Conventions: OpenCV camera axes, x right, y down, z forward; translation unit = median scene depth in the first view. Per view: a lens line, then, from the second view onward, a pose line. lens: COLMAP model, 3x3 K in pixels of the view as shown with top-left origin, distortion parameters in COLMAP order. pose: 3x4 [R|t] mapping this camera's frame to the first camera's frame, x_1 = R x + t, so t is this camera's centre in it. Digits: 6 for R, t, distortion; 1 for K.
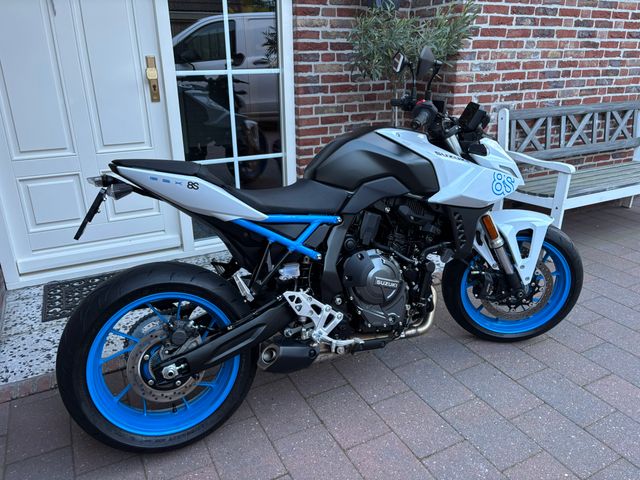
lens RADIAL K [[483.3, 0, 321.3], [0, 483.3, 235.8], [0, 0, 1]] dist [0.049082, -0.057137]
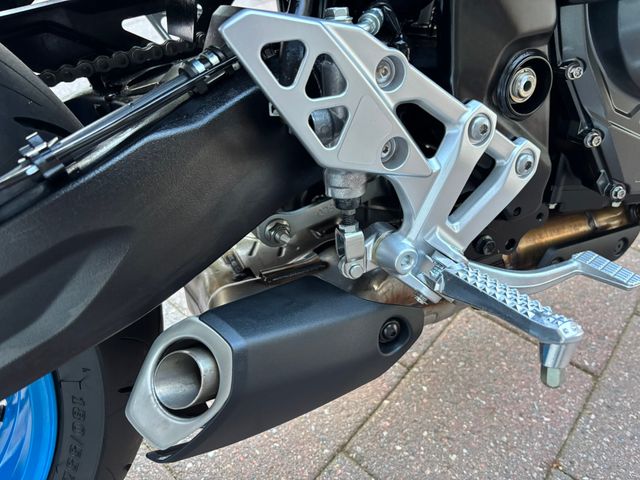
lens RADIAL K [[496.3, 0, 321.1], [0, 496.3, 233.8], [0, 0, 1]] dist [0.012813, -0.032746]
pose [[0.999450, -0.032312, 0.007475, -0.027816], [0.027721, 0.937622, 0.346550, 0.067638], [-0.018206, -0.346153, 0.938002, 0.446690]]
